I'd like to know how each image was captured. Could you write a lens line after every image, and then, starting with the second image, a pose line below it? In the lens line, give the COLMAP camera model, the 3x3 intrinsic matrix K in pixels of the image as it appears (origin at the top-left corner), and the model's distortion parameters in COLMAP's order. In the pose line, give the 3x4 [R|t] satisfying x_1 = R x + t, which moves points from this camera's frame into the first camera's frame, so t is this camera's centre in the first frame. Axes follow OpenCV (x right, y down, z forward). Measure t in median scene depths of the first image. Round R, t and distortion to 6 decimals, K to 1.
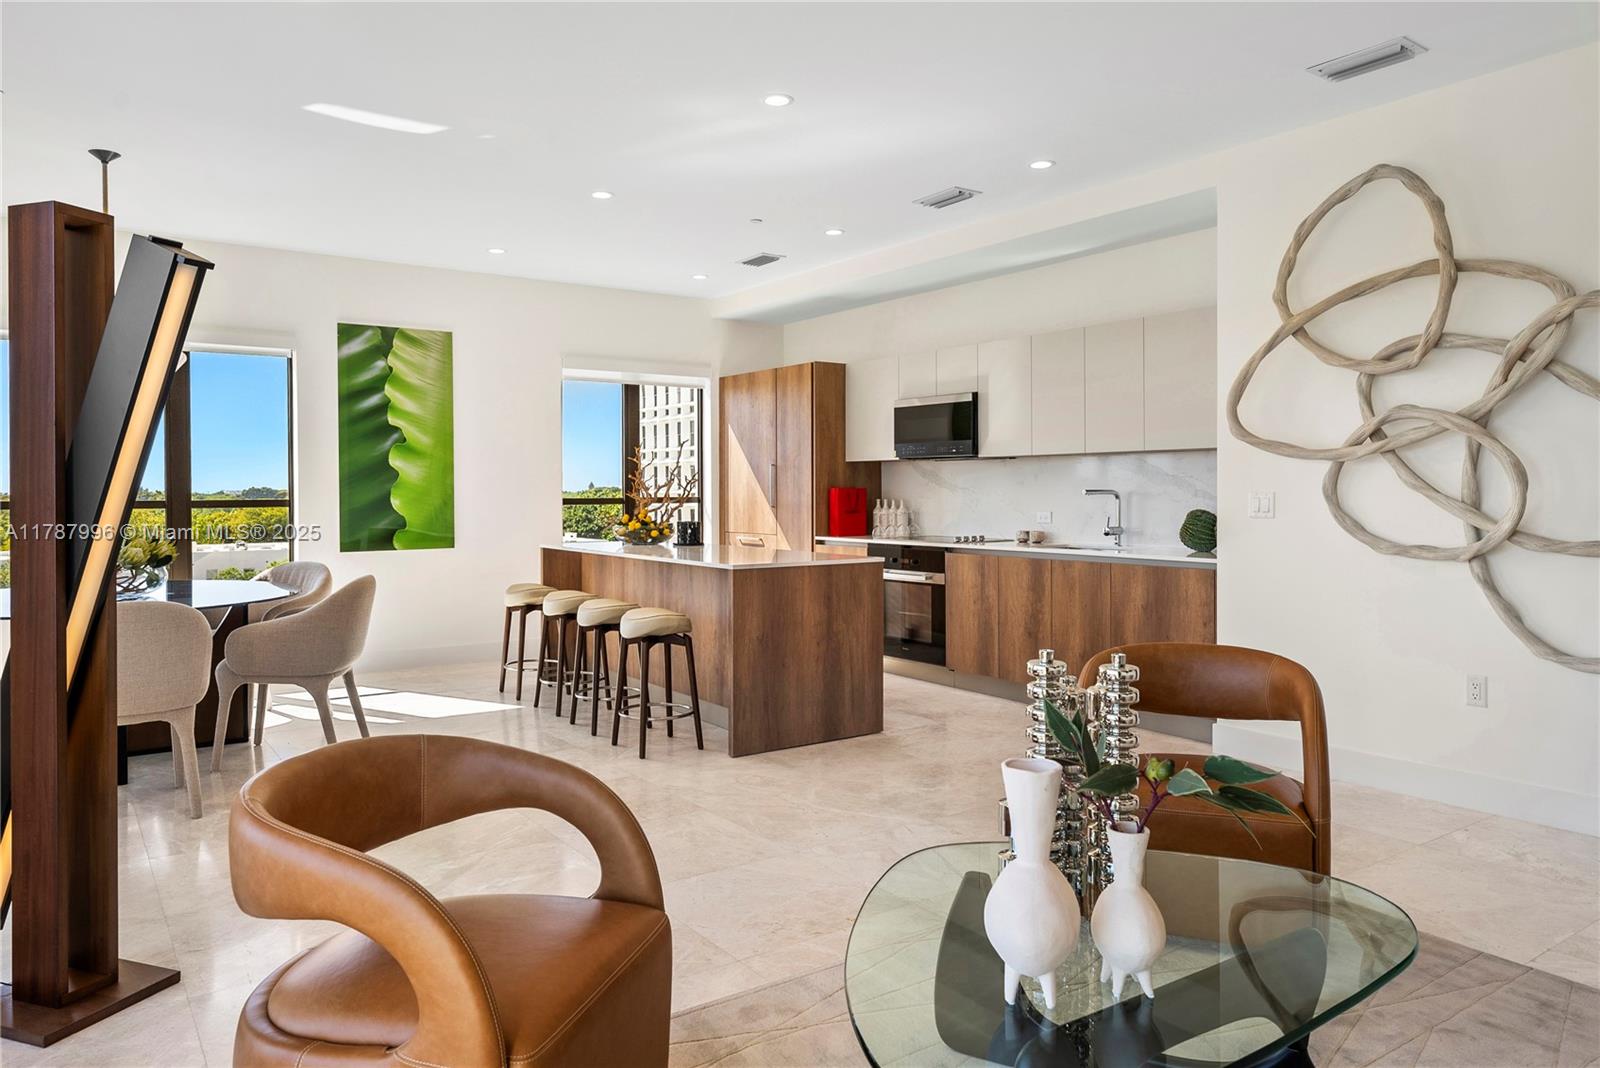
lens RADIAL K [[1073.4, 0, 797.9], [0, 1073.4, 528.3], [0, 0, 1]] dist [-0.000732, 0.000461]
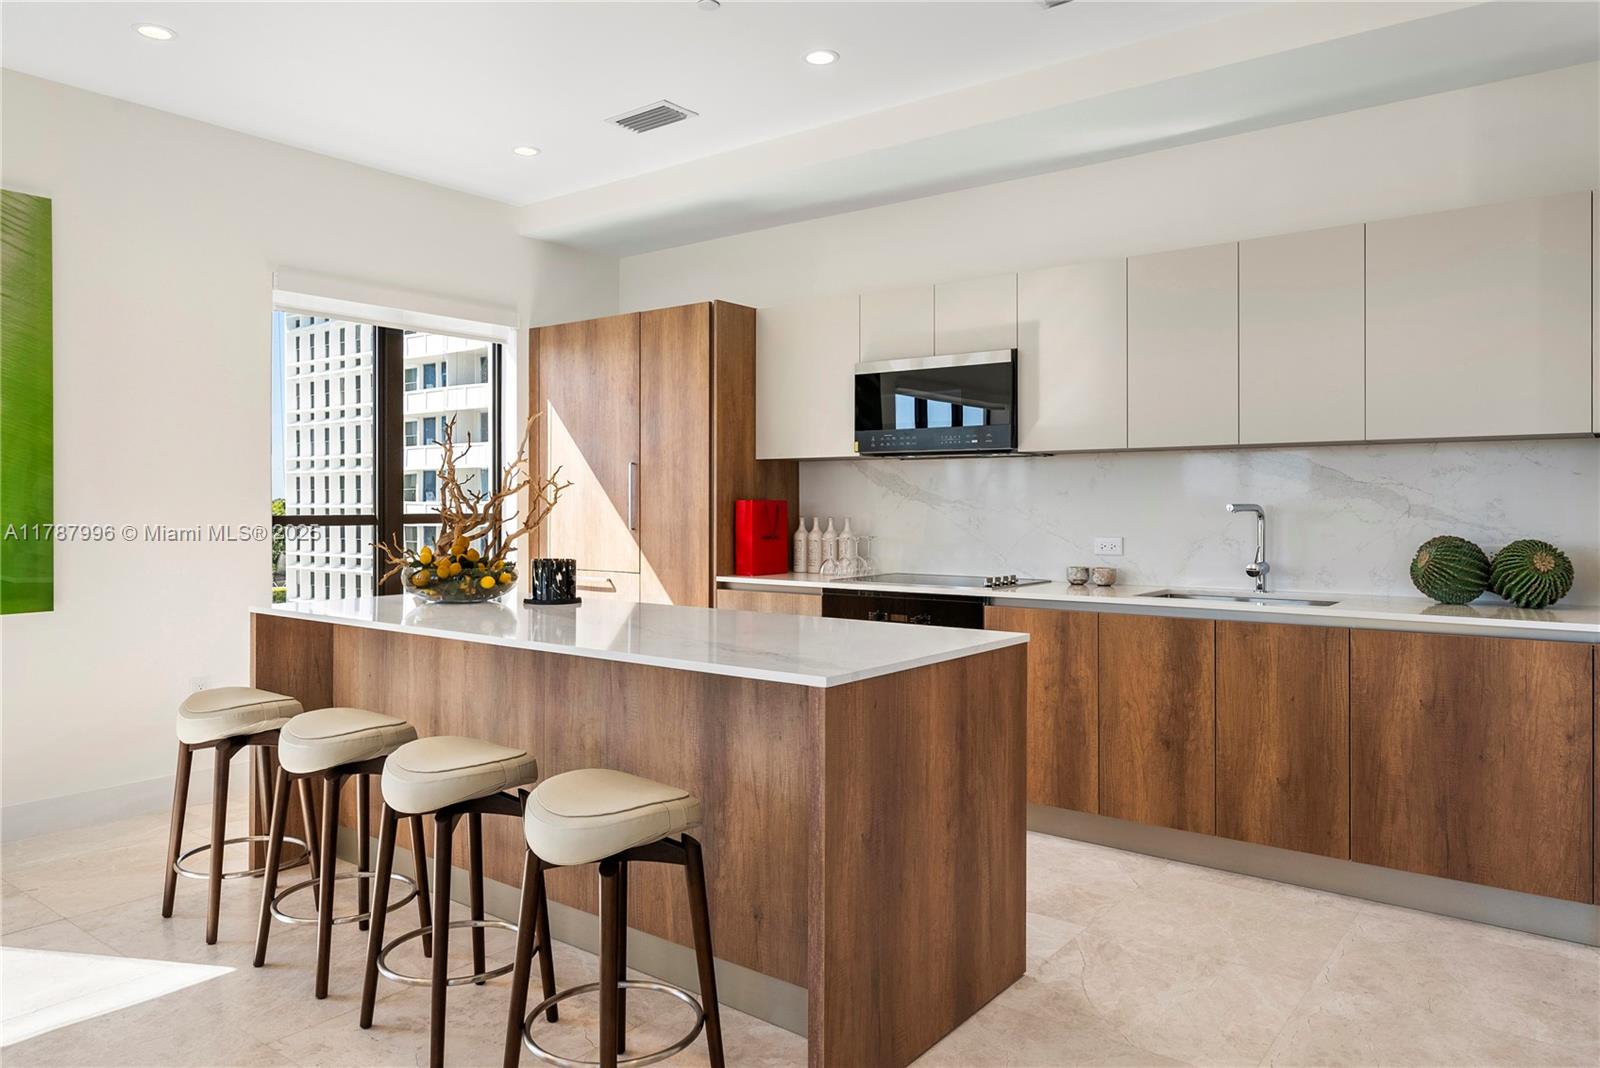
lens RADIAL K [[1071.2, 0, 803.7], [0, 1071.2, 524.2], [0, 0, 1]] dist [-0.001618, -0.009866]
pose [[0.952956, -0.001013, 0.303106, -0.136664], [0.006447, 0.999836, -0.016927, -0.013243], [-0.303040, 0.018084, 0.952806, 0.415629]]
